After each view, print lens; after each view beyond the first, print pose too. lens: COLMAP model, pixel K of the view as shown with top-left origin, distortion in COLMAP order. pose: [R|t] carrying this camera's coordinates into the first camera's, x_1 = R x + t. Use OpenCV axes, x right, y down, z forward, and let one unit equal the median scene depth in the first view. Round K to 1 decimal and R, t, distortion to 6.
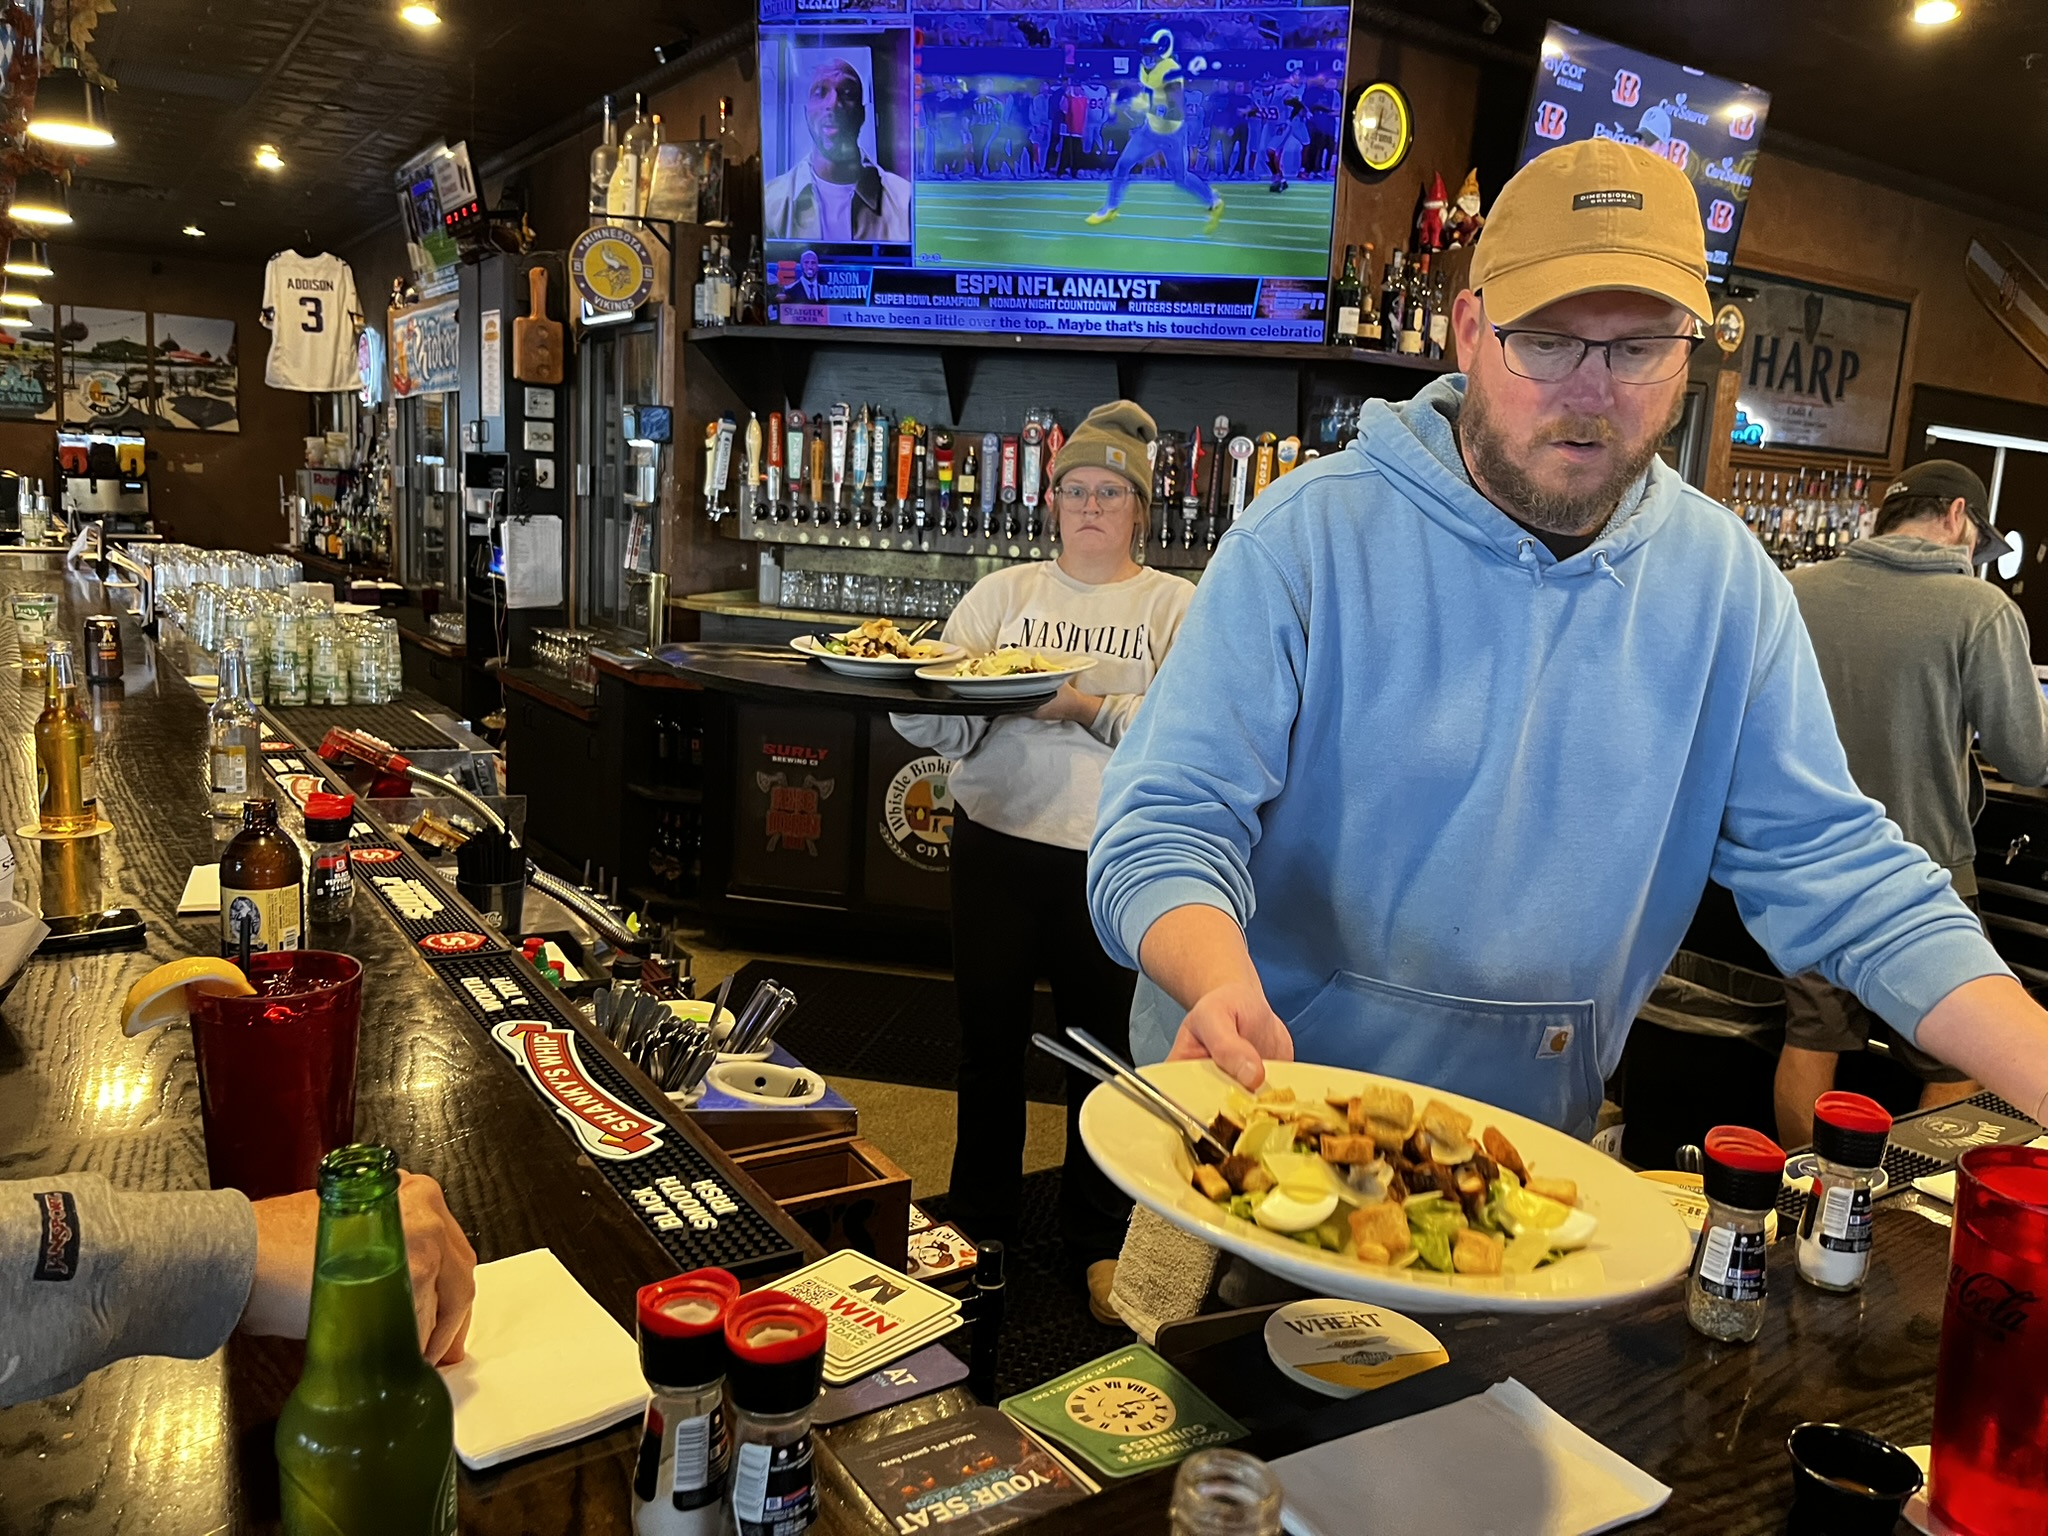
lens RADIAL K [[1544.2, 0, 1029.6], [0, 1544.2, 812.0], [0, 0, 1]] dist [0.060989, -0.090005]
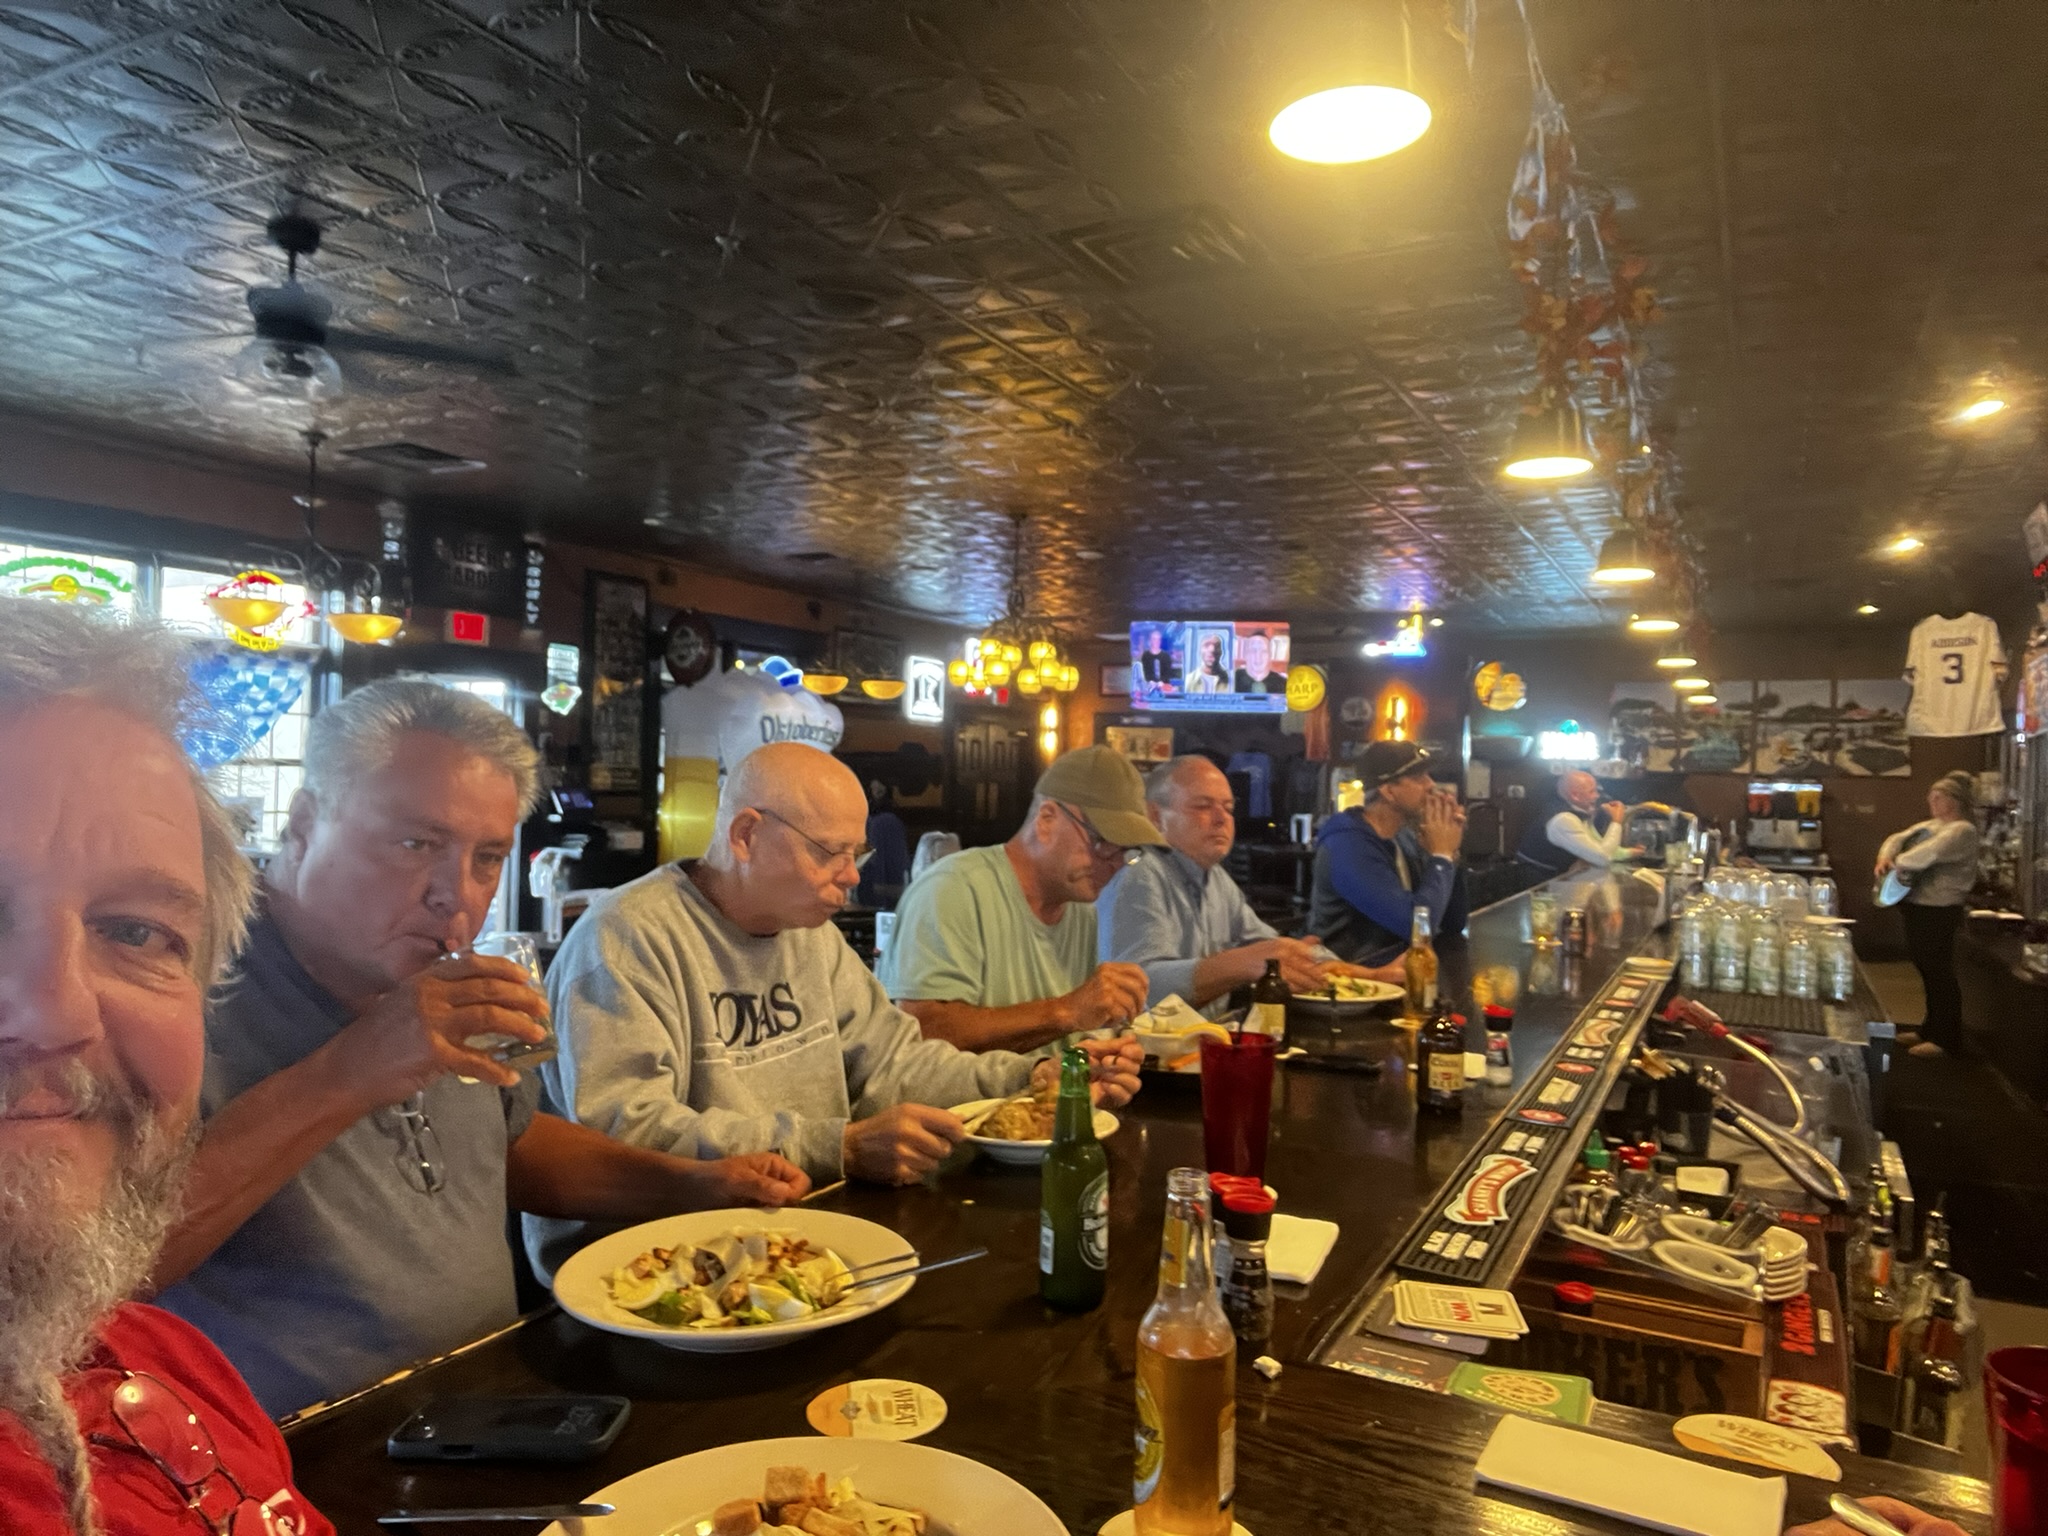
lens RADIAL K [[1397.8, 0, 1015.6], [0, 1397.8, 766.3], [0, 0, 1]] dist [0.060110, -0.062175]
pose [[0.484200, -0.051012, -0.873469, 0.135062], [-0.166445, 0.974699, -0.149192, 0.010698], [0.858980, 0.217623, 0.463459, -0.023636]]
